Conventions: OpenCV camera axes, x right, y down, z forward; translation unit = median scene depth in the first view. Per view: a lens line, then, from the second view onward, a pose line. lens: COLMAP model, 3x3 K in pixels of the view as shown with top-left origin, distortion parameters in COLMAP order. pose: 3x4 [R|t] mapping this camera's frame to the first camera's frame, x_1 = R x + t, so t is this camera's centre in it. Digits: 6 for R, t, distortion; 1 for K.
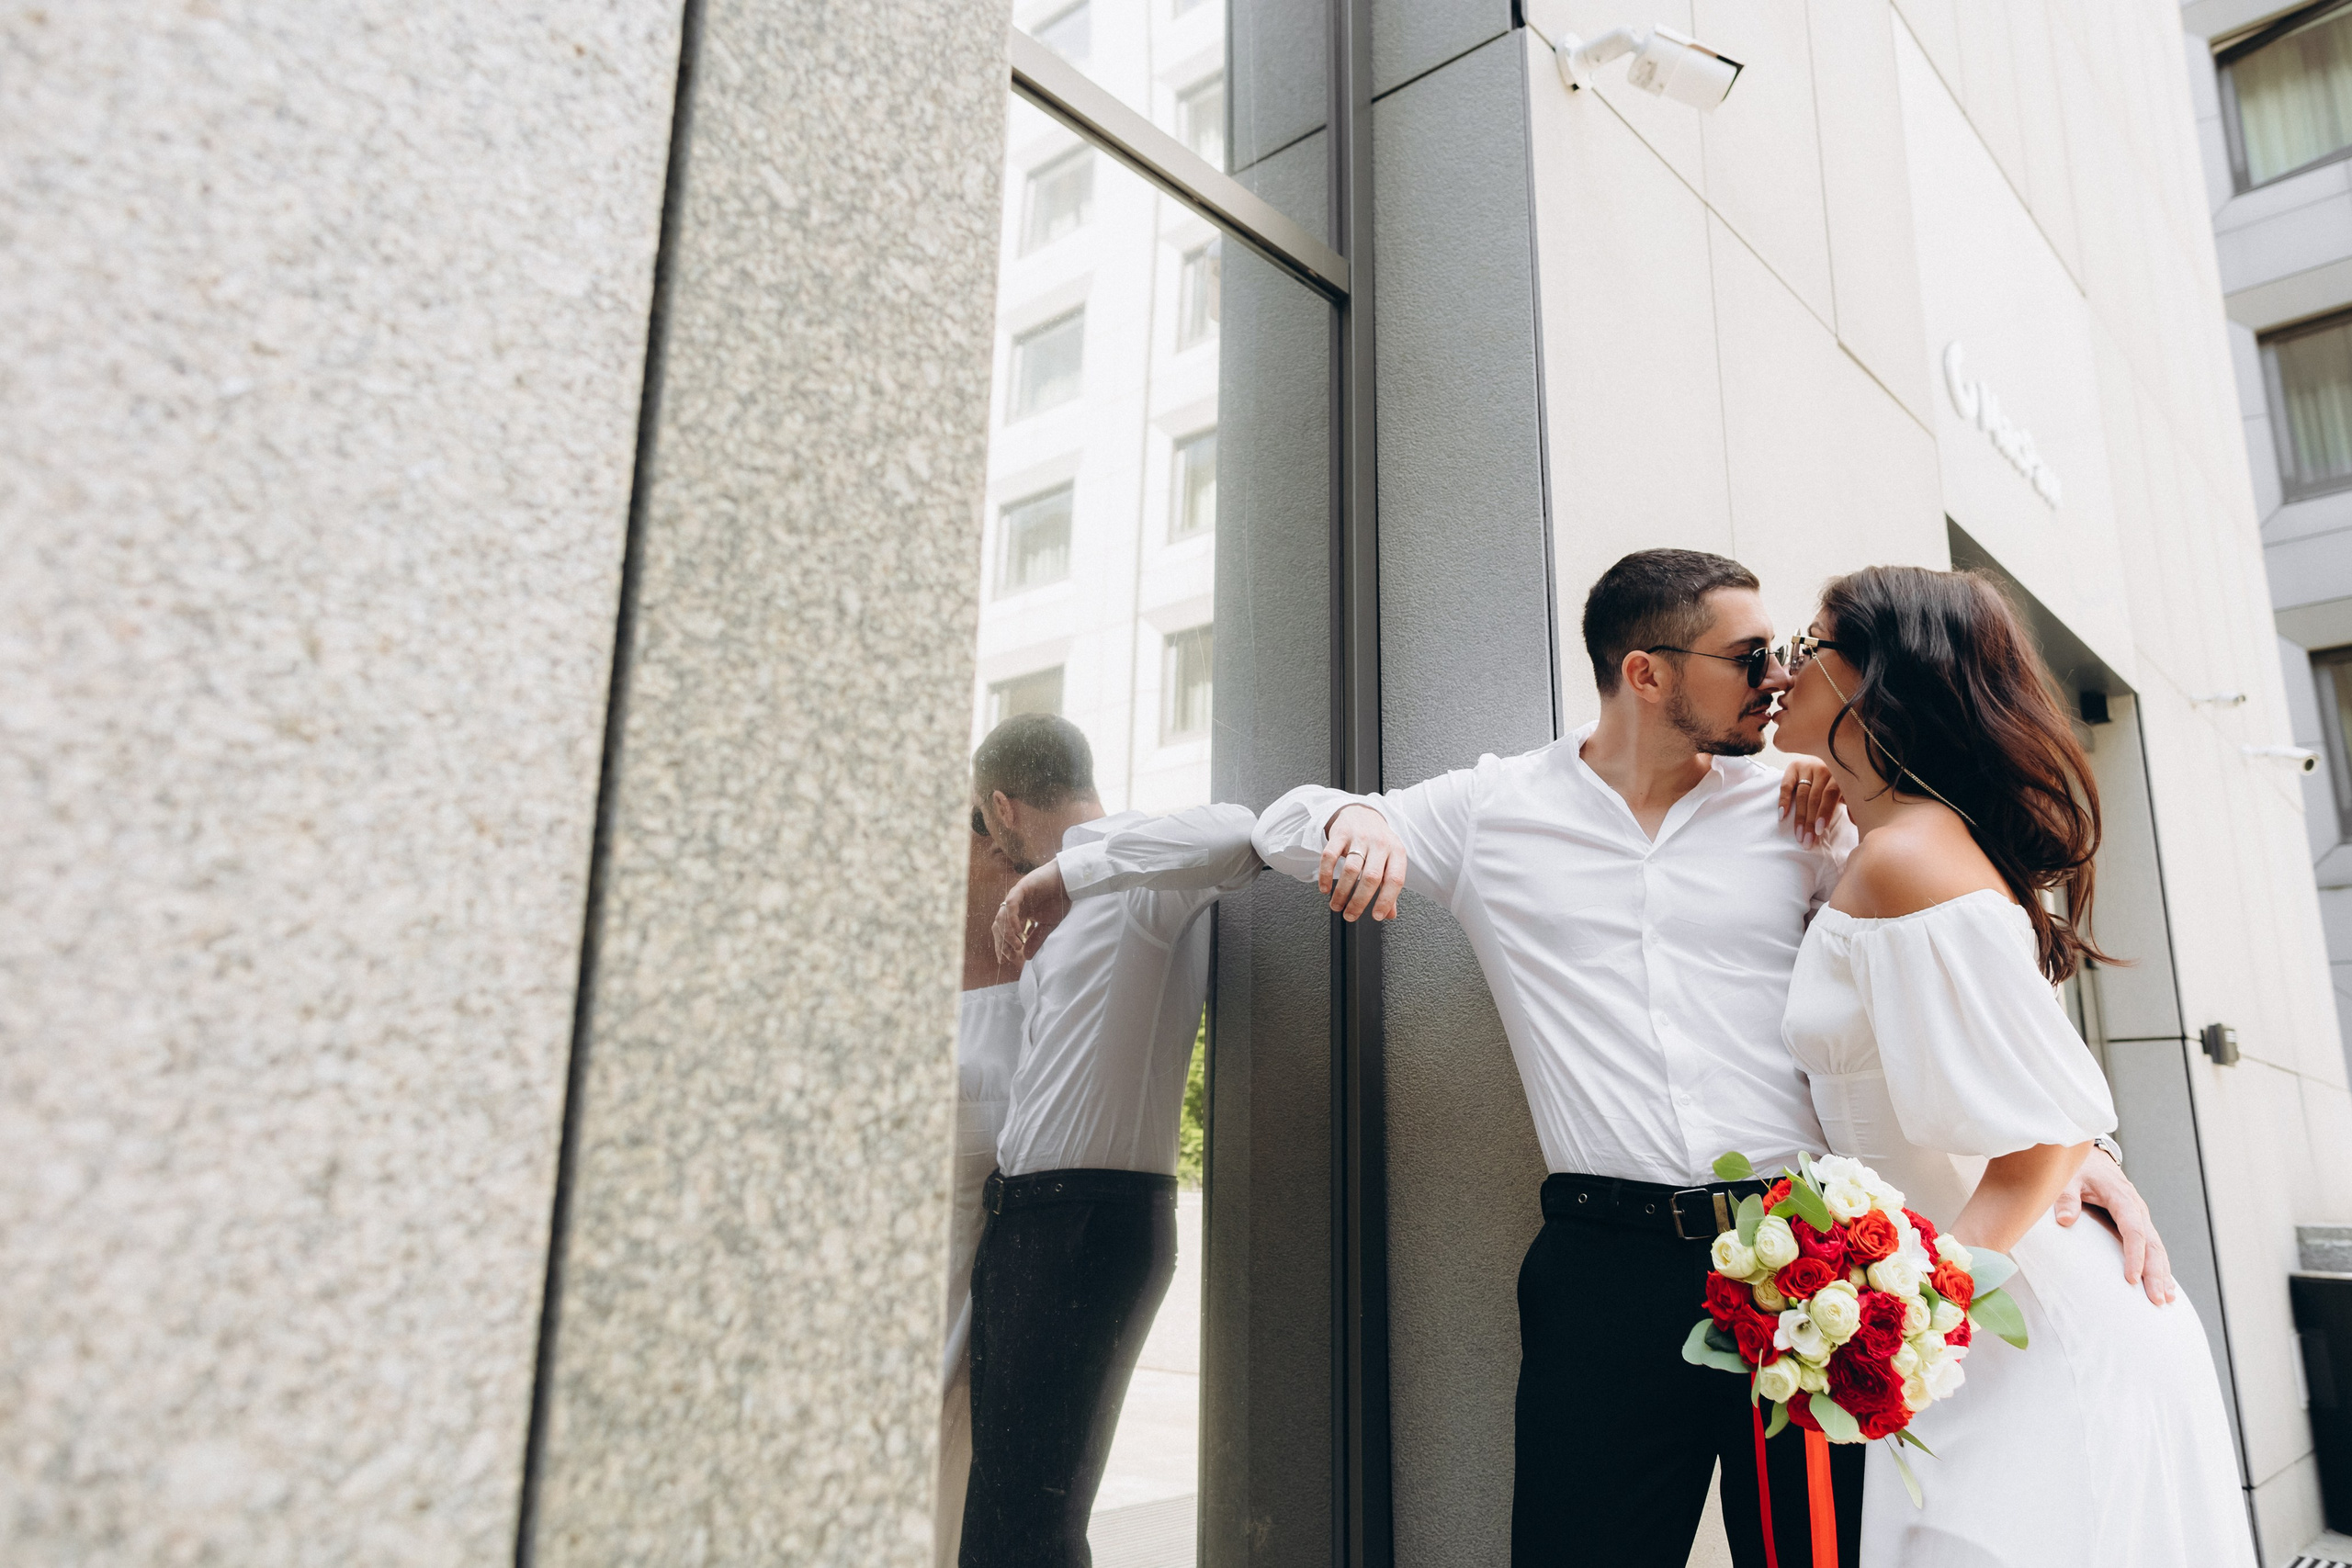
lens RADIAL K [[1611.8, 0, 1176.0], [0, 1611.8, 784.0], [0, 0, 1]] dist [-0.014173, -0.001200]
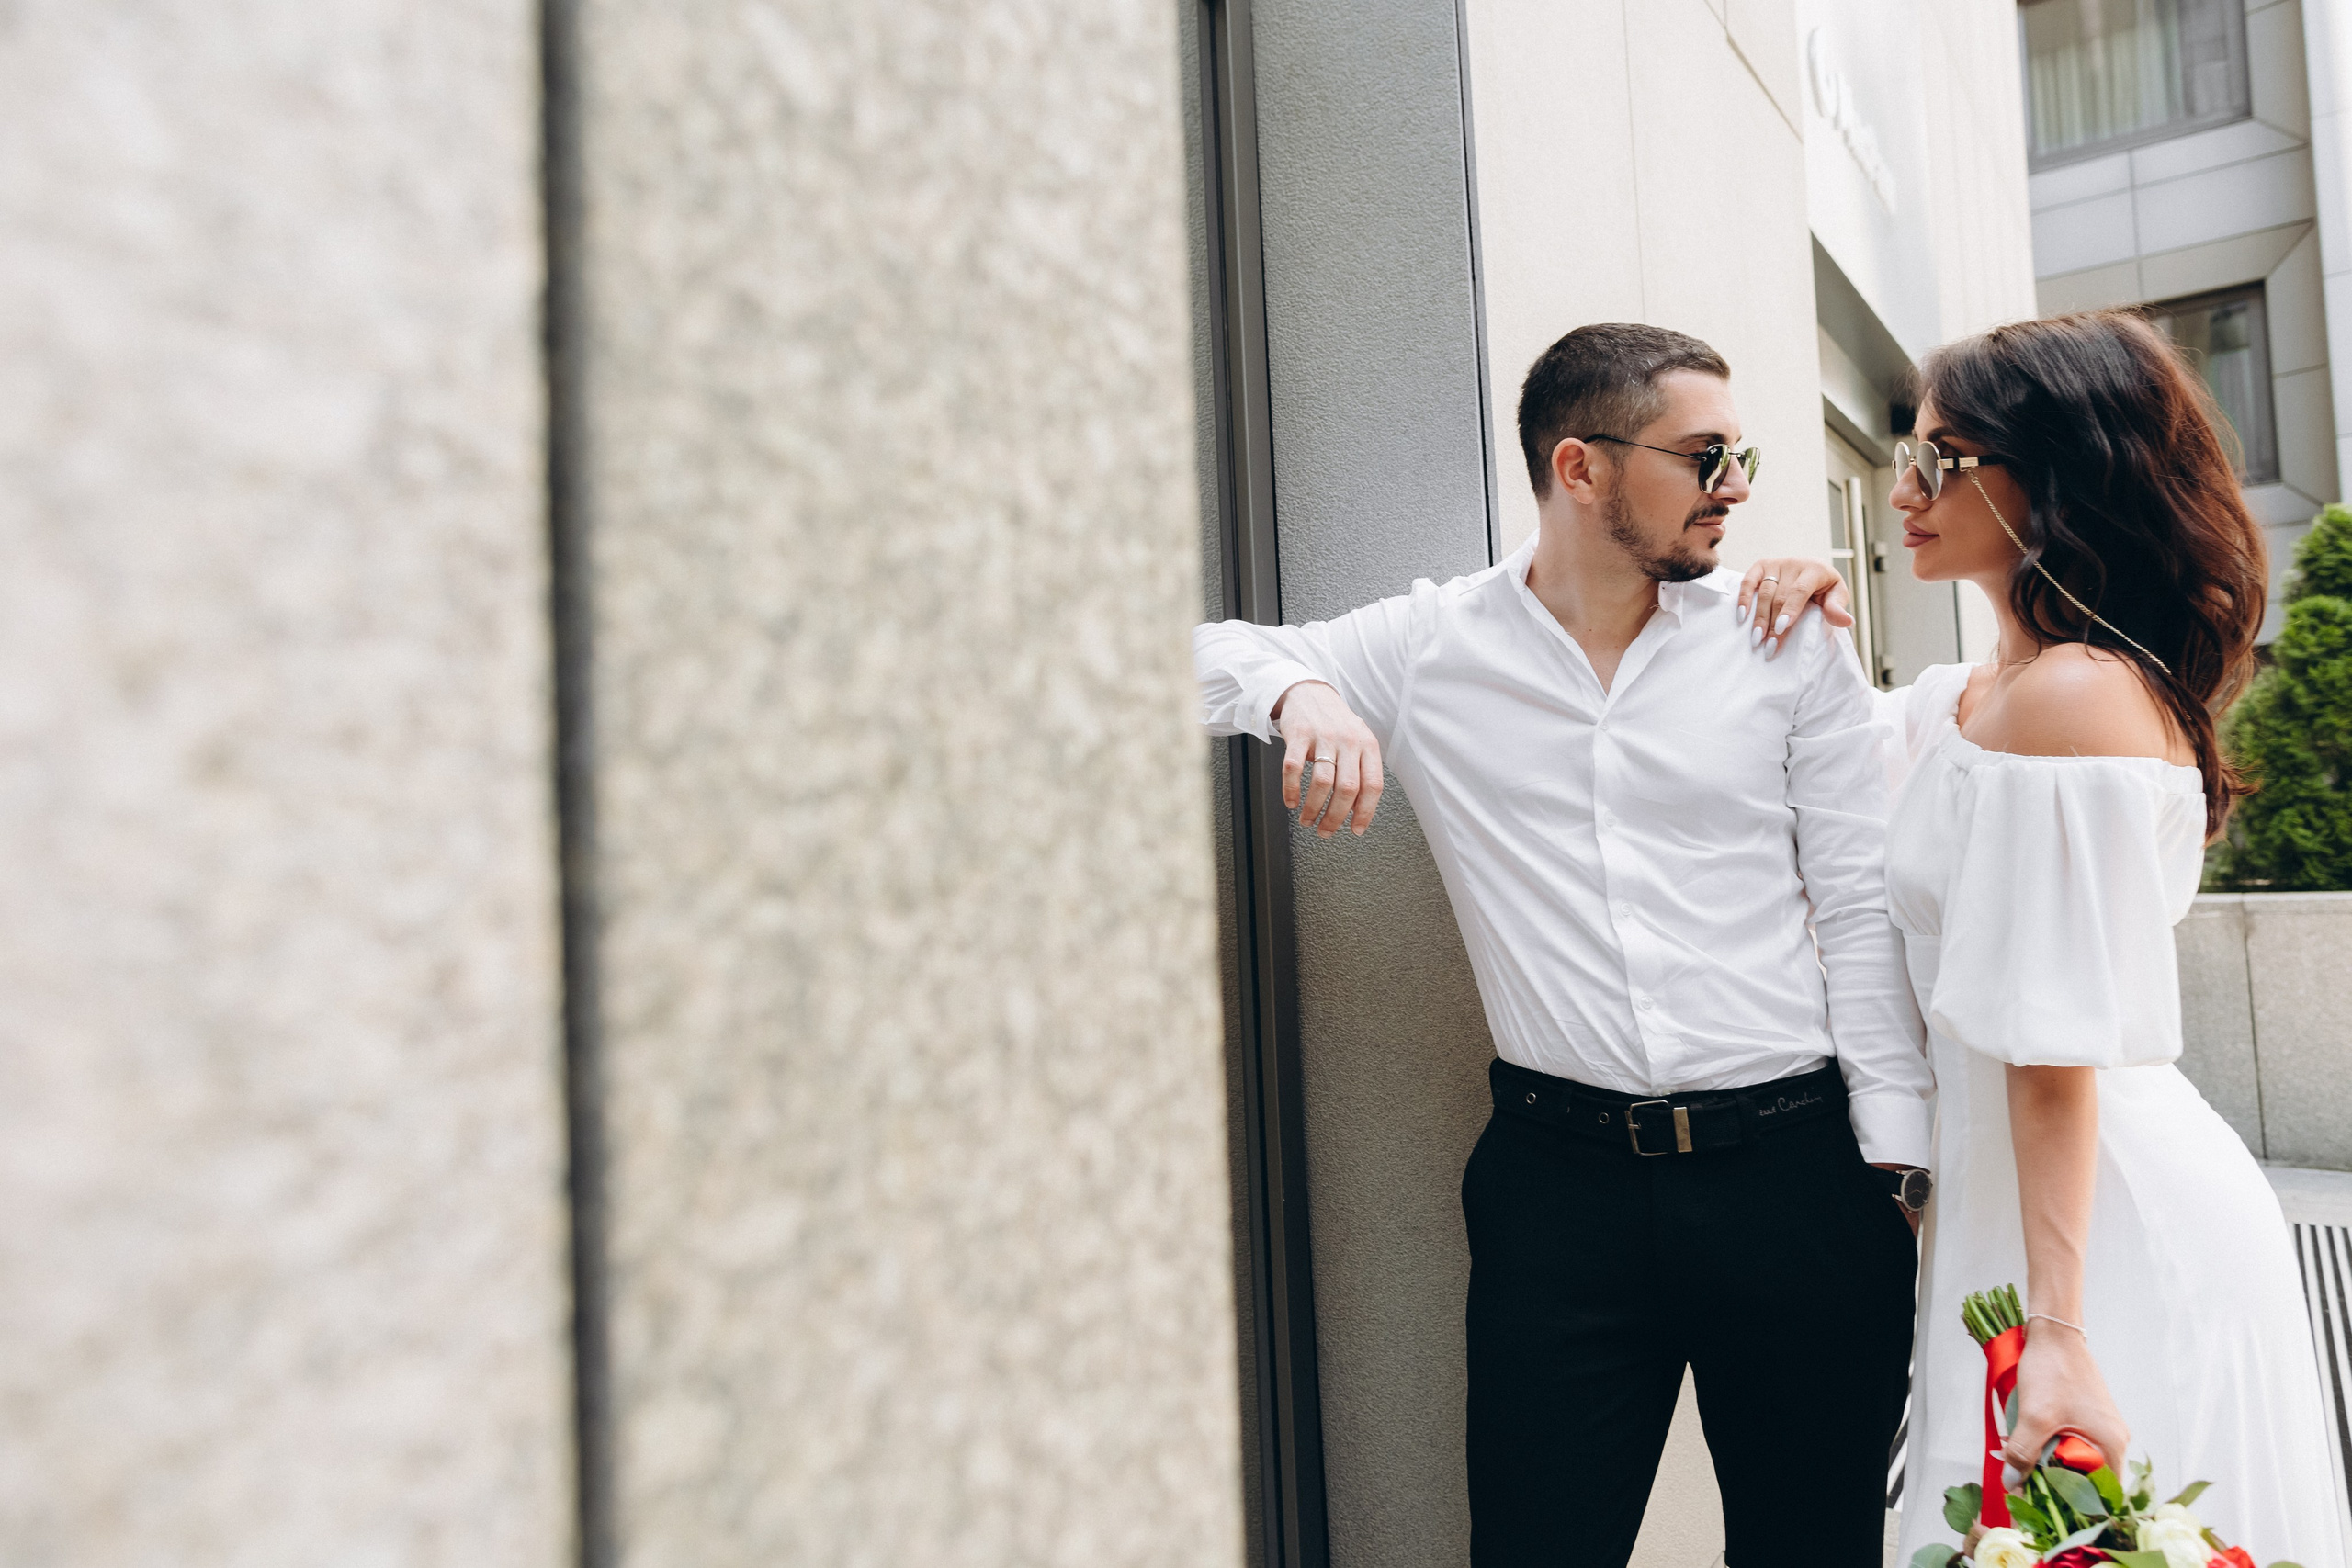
lens RADIAL K [[1611.8, 0, 1176.0], [0, 1611.8, 784.0], [0, 0, 1]] dist [-0.014173, -0.001200]
pose [[0.987246, -0.055803, 0.149105, -0.220899], [0.025651, 0.980077, 0.196956, -0.266896], [-0.157125, -0.190620, 0.969008, 0.546744]]
